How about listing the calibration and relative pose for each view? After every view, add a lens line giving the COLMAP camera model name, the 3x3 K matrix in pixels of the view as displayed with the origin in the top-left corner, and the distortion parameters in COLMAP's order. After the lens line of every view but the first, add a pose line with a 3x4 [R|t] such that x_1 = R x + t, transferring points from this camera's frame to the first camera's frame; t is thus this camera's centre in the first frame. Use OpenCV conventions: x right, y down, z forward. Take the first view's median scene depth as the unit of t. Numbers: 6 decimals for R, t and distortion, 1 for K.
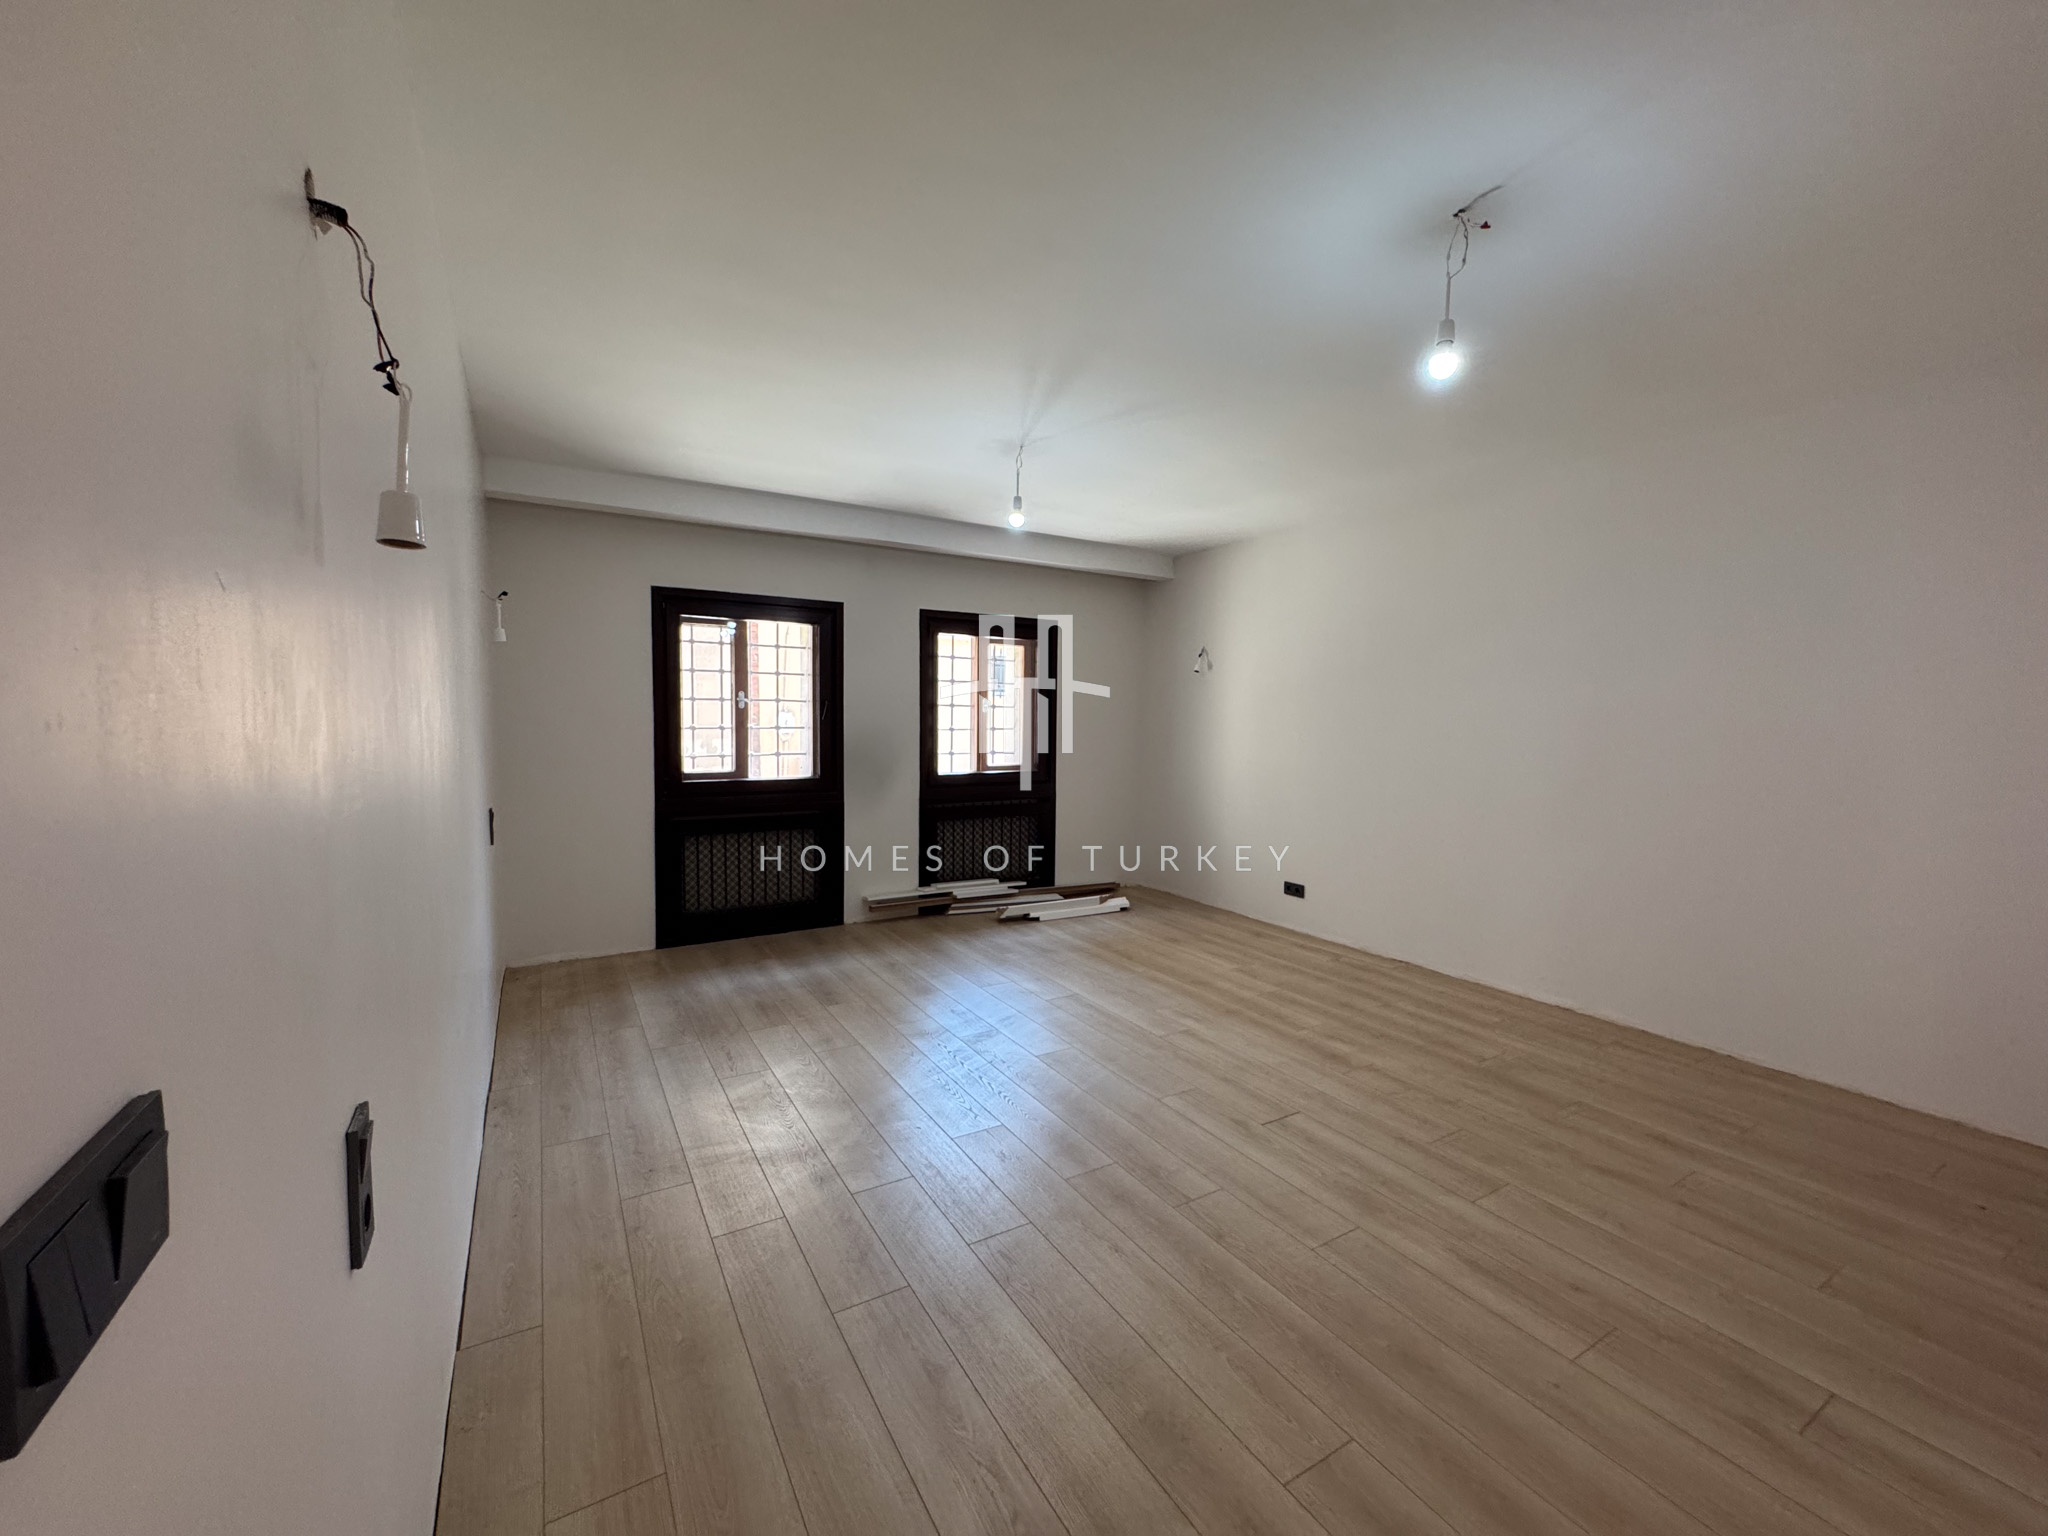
lens RADIAL K [[822.8, 0, 1024.0], [0, 822.8, 768.0], [0, 0, 1]] dist [-0.000899, -0.000041]
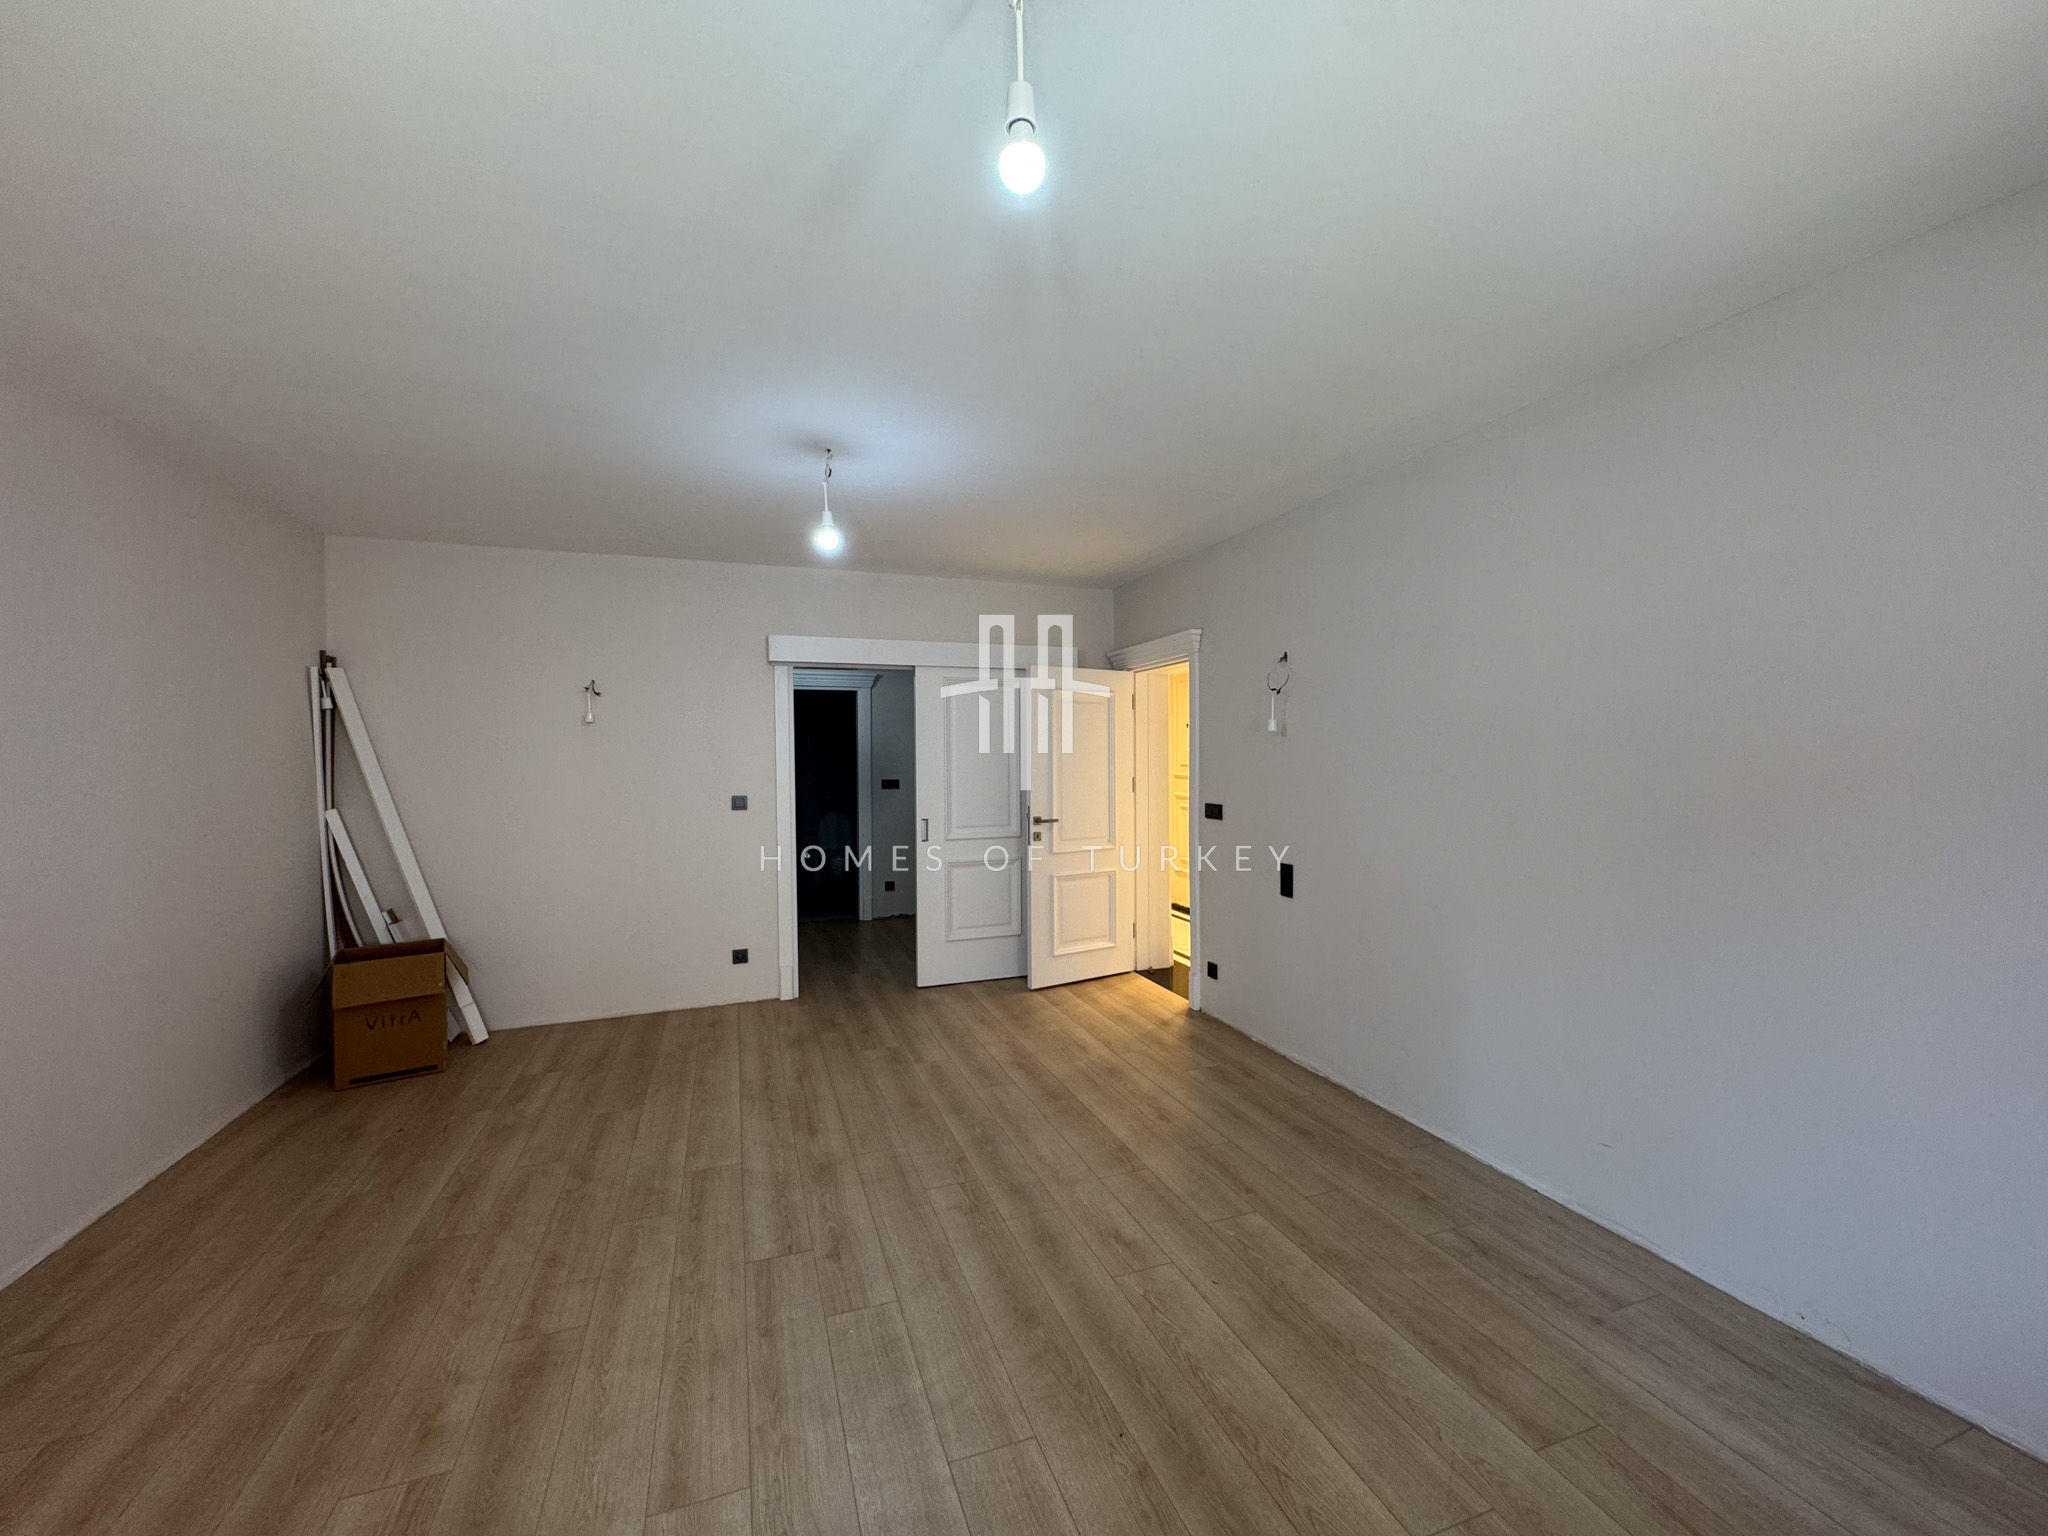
lens RADIAL K [[822.8, 0, 1024.0], [0, 822.8, 768.0], [0, 0, 1]] dist [-0.000899, -0.000041]
pose [[-0.982182, -0.007257, 0.187794, -0.087502], [0.008390, 0.996565, 0.082390, -0.140669], [-0.187747, 0.082497, -0.978747, 1.729235]]
